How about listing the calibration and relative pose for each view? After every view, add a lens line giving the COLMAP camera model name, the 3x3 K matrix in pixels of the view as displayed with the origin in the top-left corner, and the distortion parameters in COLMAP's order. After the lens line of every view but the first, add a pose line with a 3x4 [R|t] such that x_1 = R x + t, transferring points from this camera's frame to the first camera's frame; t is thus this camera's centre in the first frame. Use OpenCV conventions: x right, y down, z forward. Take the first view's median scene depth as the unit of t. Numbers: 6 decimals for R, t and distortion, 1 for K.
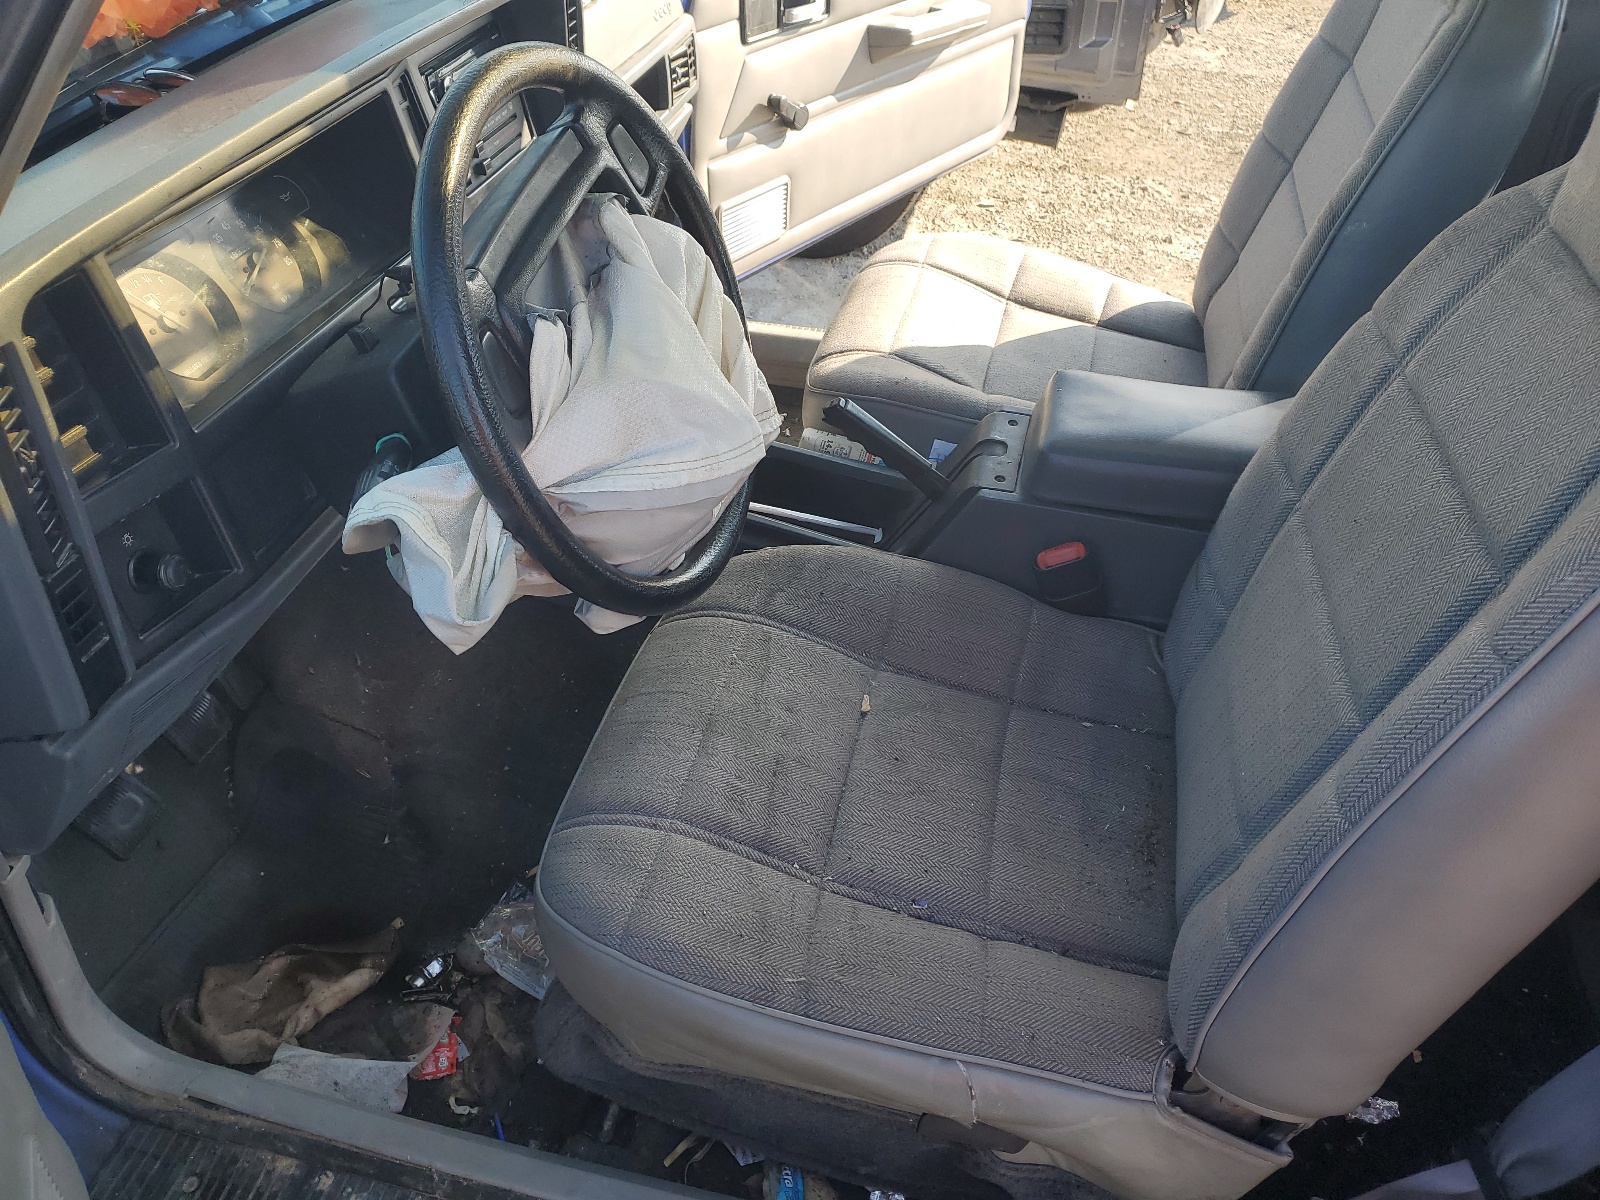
lens RADIAL K [[1191.3, 0, 800.0], [0, 1191.3, 600.0], [0, 0, 1]] dist [0.003856, 0.002252]
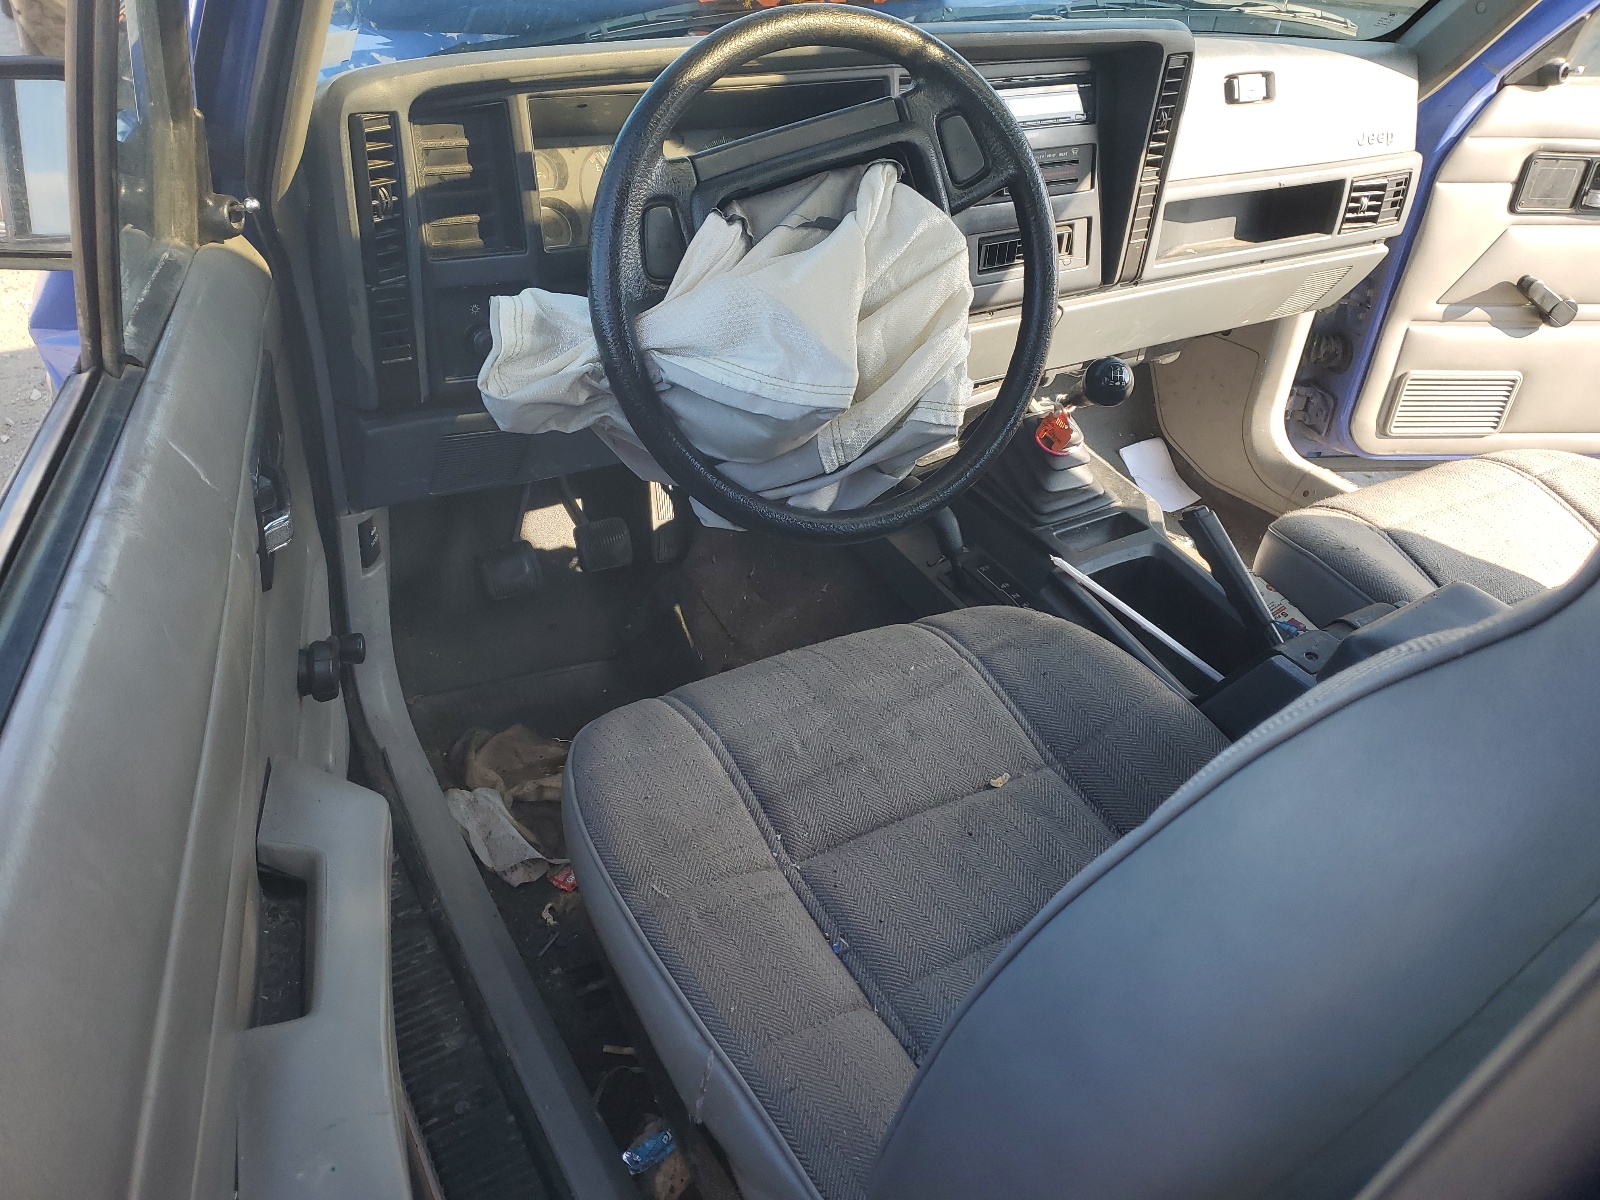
lens RADIAL K [[1200.7, 0, 800.0], [0, 1200.7, 600.0], [0, 0, 1]] dist [0.013884, 0.009204]
pose [[0.702870, 0.418368, -0.575276, 0.261056], [-0.482771, 0.874530, 0.046152, -0.001898], [0.522404, 0.245287, 0.816656, 0.074714]]
